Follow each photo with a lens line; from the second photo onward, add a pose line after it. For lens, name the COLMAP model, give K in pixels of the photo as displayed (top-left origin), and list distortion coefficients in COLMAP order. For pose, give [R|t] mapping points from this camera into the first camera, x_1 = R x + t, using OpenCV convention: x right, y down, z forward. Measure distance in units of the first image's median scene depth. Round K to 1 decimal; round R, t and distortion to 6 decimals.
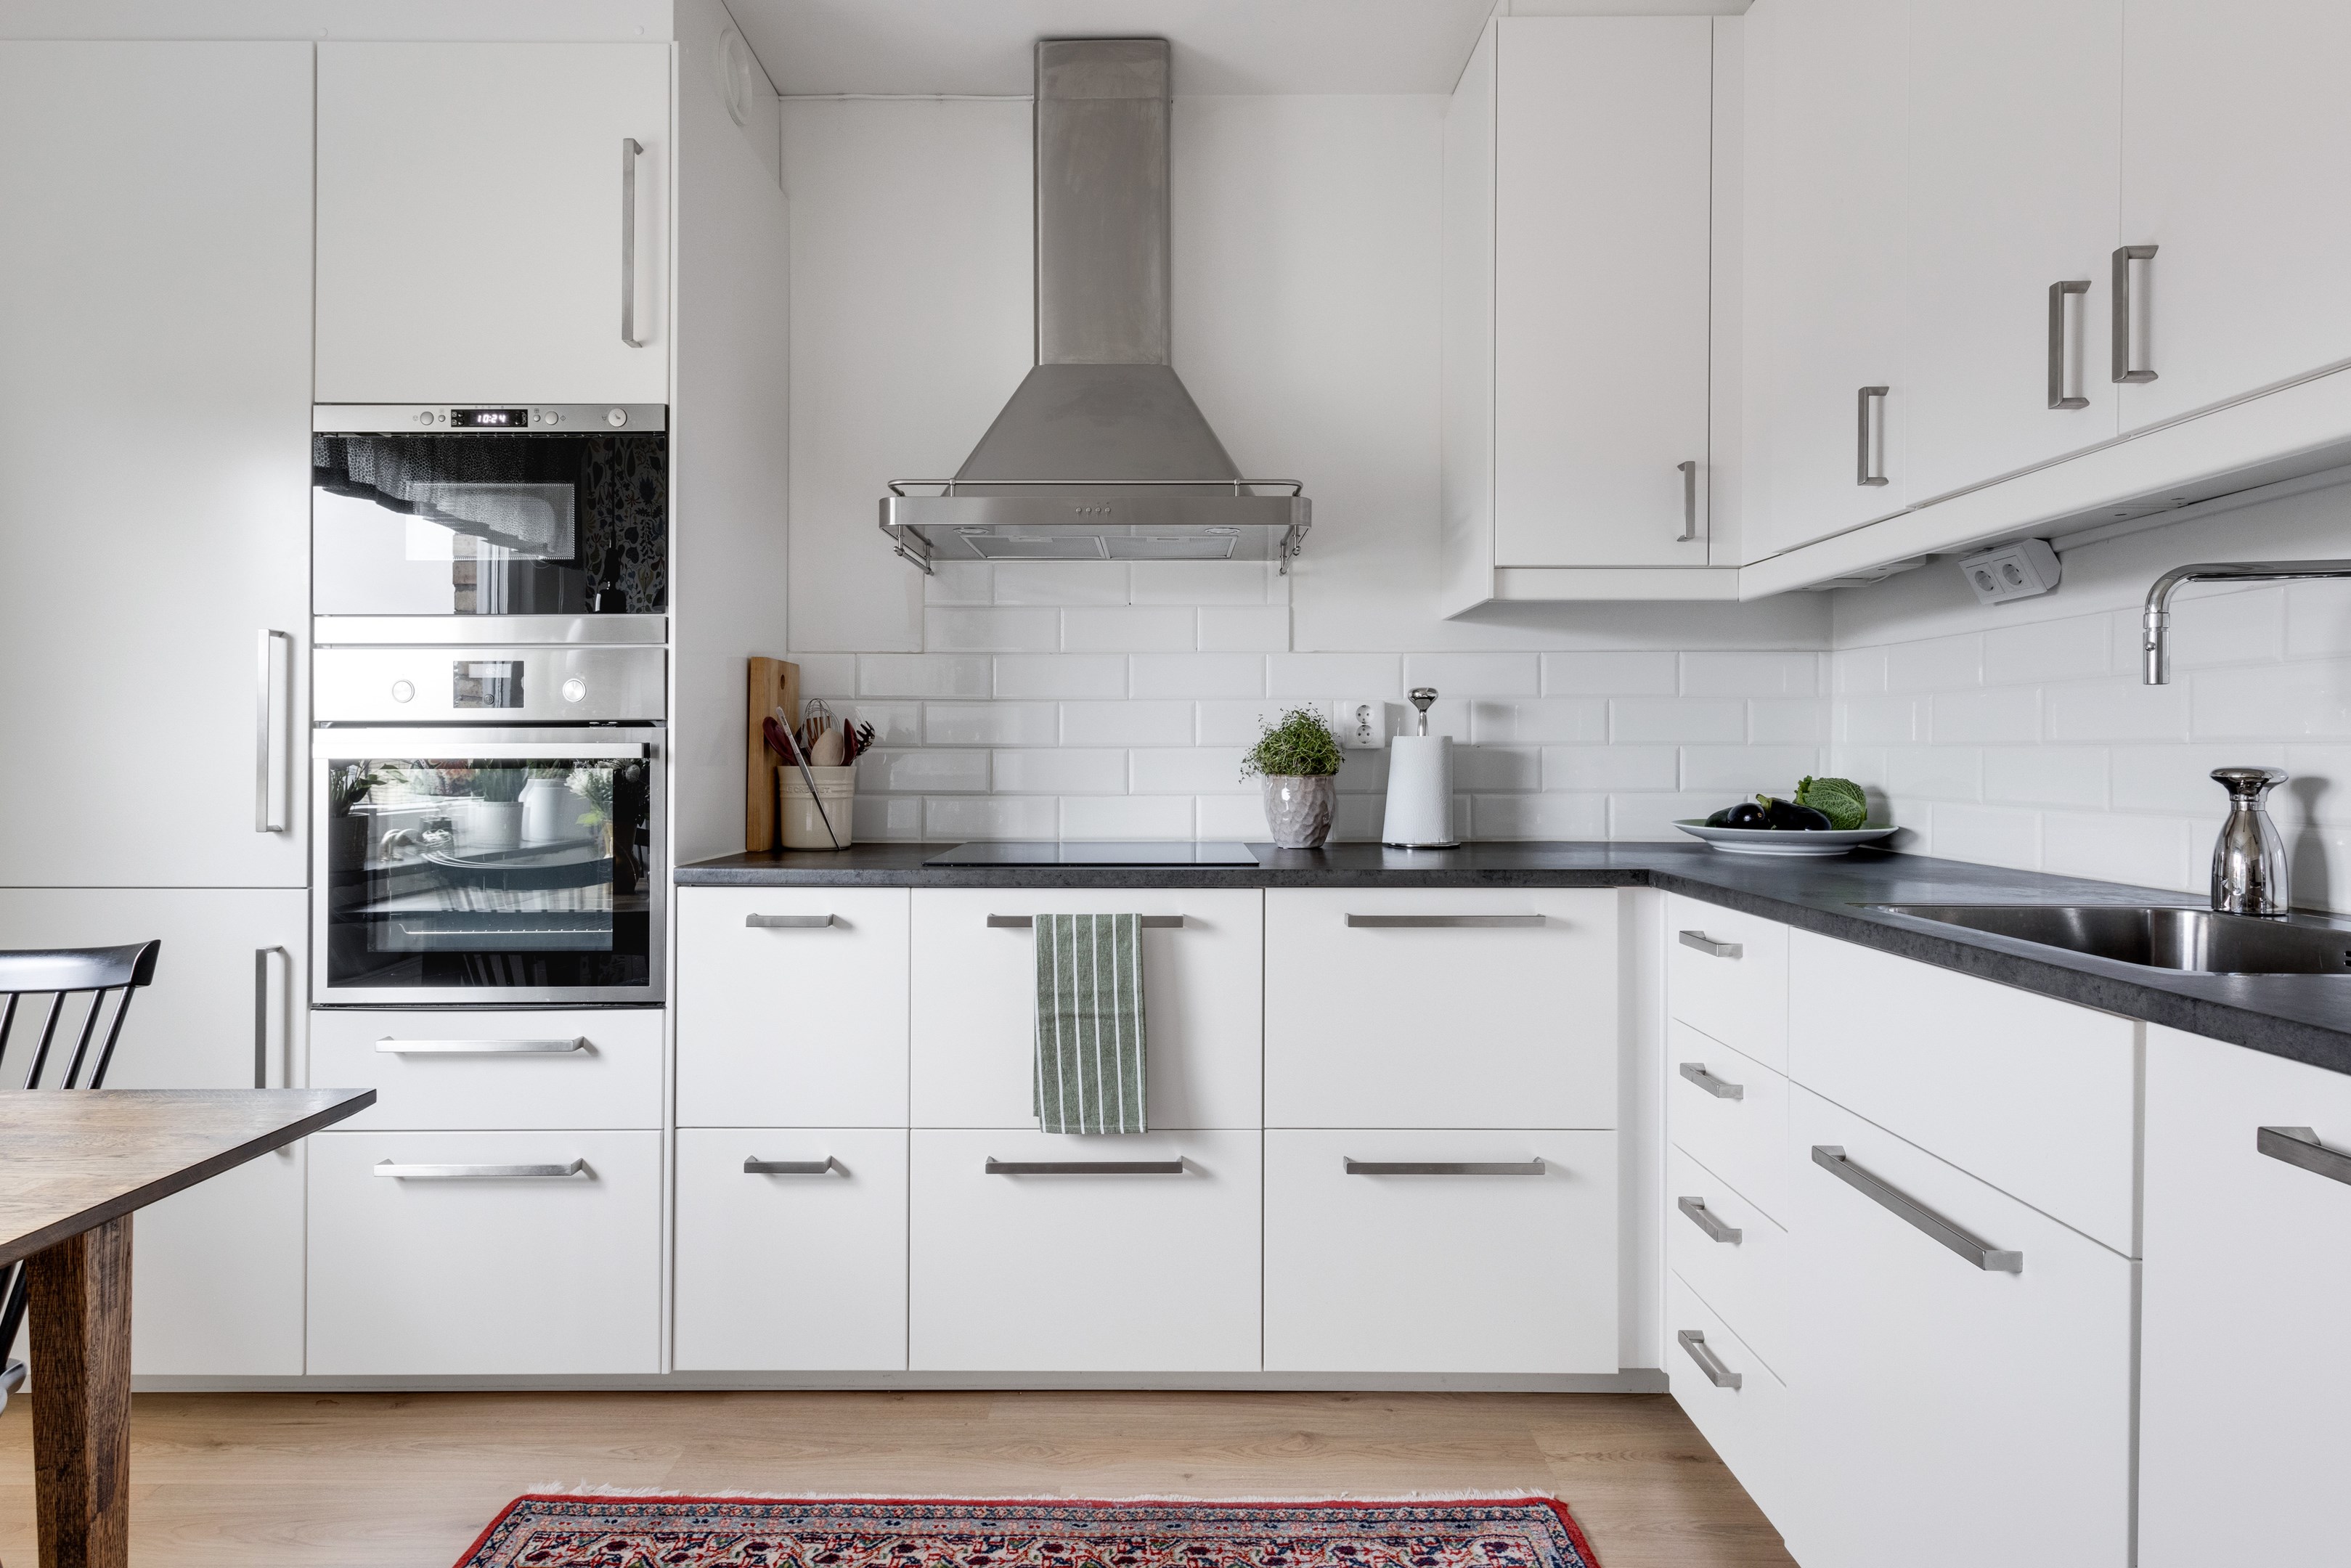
lens RADIAL K [[1247.1, 0, 1111.8], [0, 1247.1, 760.8], [0, 0, 1]] dist [0.000041, 0.006188]
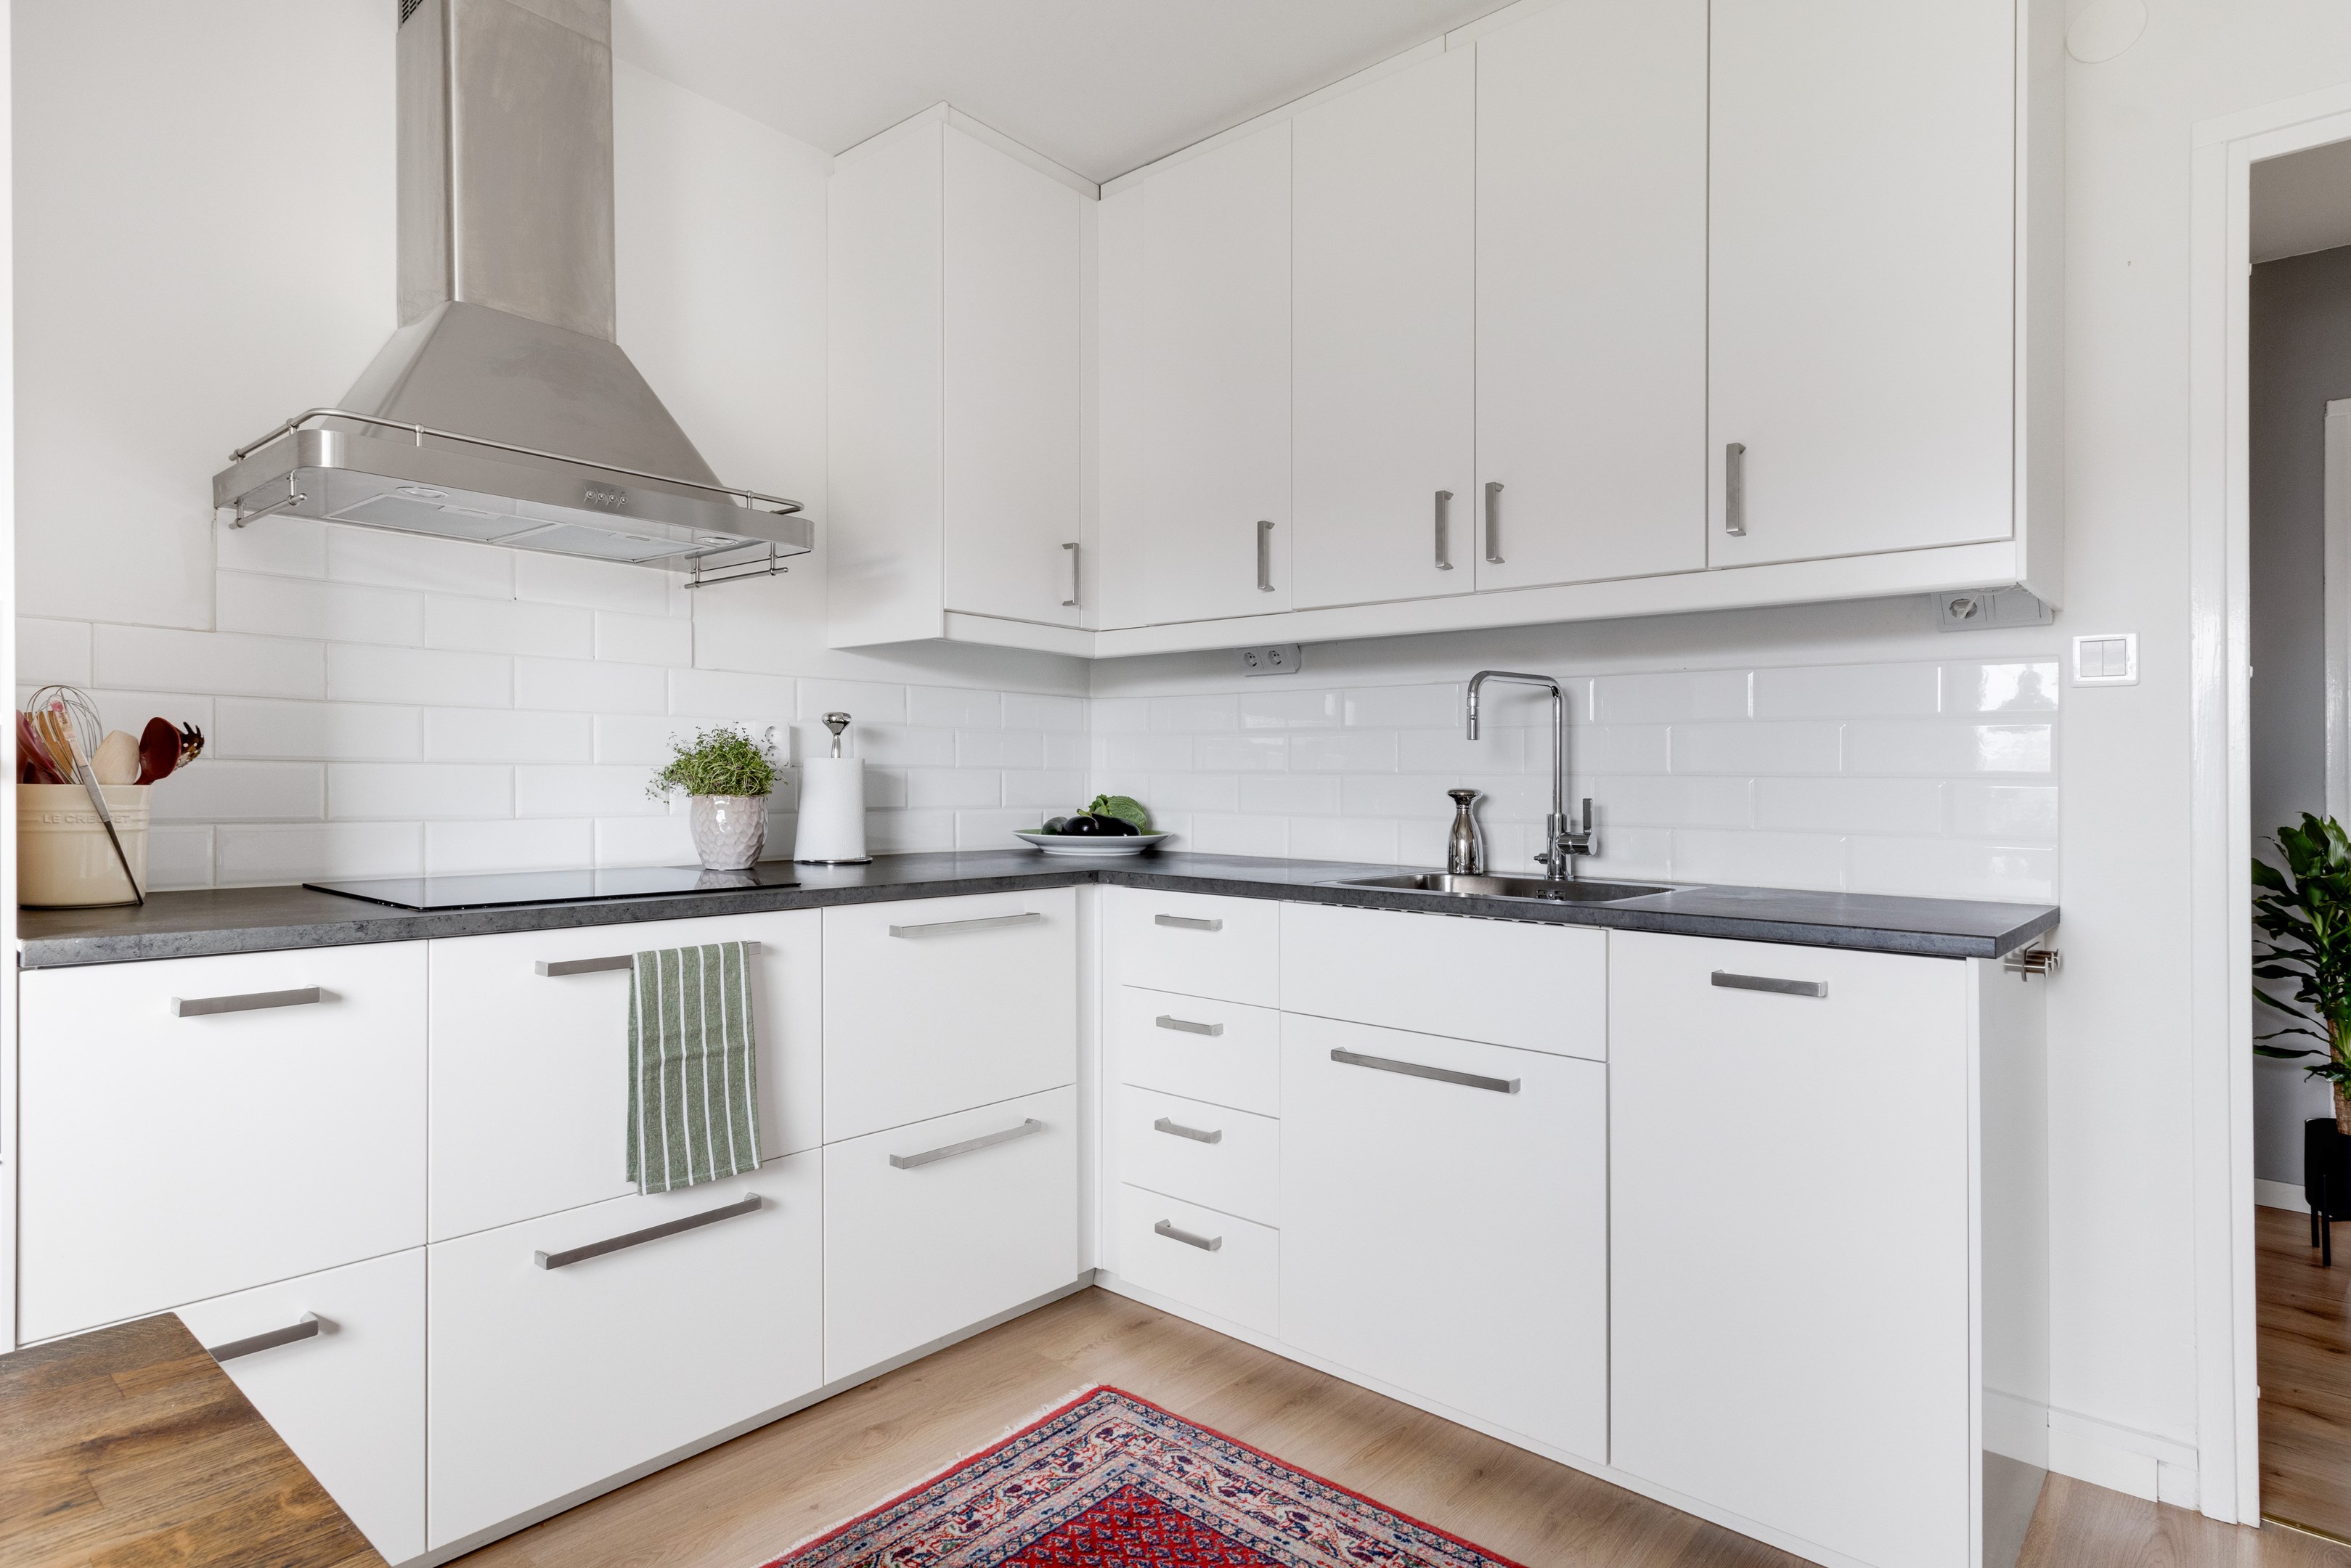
lens RADIAL K [[1247.1, 0, 1076.2], [0, 1247.1, 778.2], [0, 0, 1]] dist [0.000041, 0.006188]
pose [[0.670649, 0.009727, 0.741711, -0.509450], [-0.007171, 0.999952, -0.006630, 0.003793], [-0.741740, -0.000873, 0.670687, 0.177674]]
